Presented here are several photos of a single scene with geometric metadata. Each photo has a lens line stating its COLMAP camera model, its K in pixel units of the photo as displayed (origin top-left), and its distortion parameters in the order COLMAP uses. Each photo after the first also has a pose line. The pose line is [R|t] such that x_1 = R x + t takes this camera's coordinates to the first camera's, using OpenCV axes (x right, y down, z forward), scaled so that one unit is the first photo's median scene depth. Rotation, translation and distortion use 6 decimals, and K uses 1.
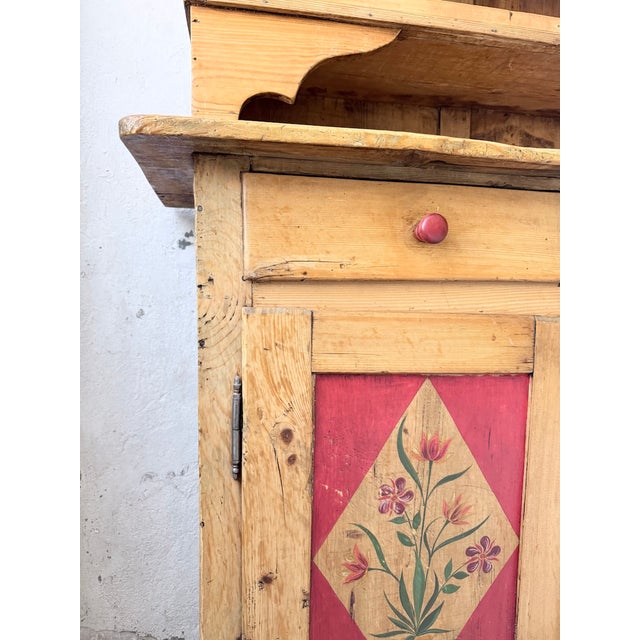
lens RADIAL K [[450.3, 0, 317.2], [0, 450.3, 325.4], [0, 0, 1]] dist [0.062008, -0.092699]
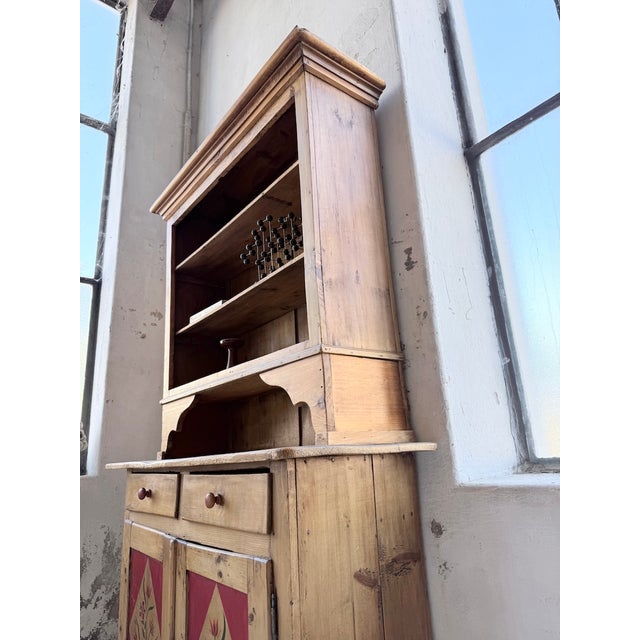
lens RADIAL K [[450.3, 0, 316.6], [0, 450.3, 318.0], [0, 0, 1]] dist [0.062008, -0.092699]
pose [[0.456960, -0.284030, -0.842920, 3.021549], [-0.011889, 0.945612, -0.325079, -0.307934], [0.889408, 0.158569, 0.428730, 0.554066]]
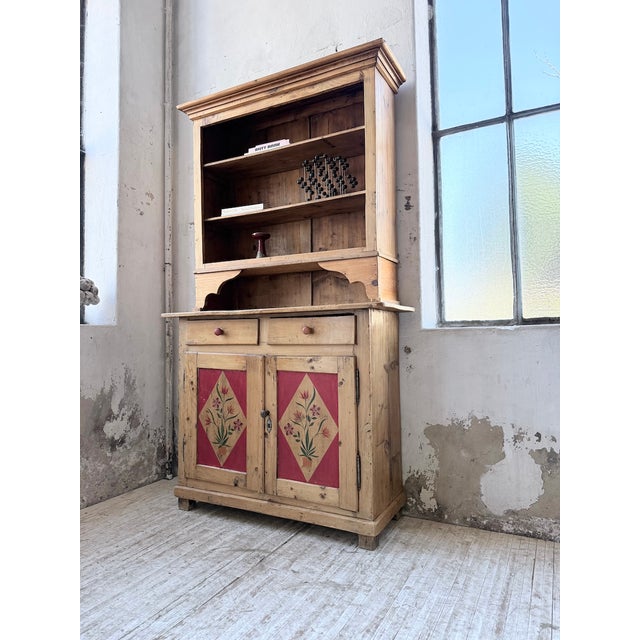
lens RADIAL K [[450.3, 0, 317.2], [0, 450.3, 314.7], [0, 0, 1]] dist [0.062008, -0.092699]
pose [[0.777536, -0.045153, -0.627215, 3.163524], [-0.031872, 0.993307, -0.111018, 0.046101], [0.628030, 0.106311, 0.770893, -1.407295]]
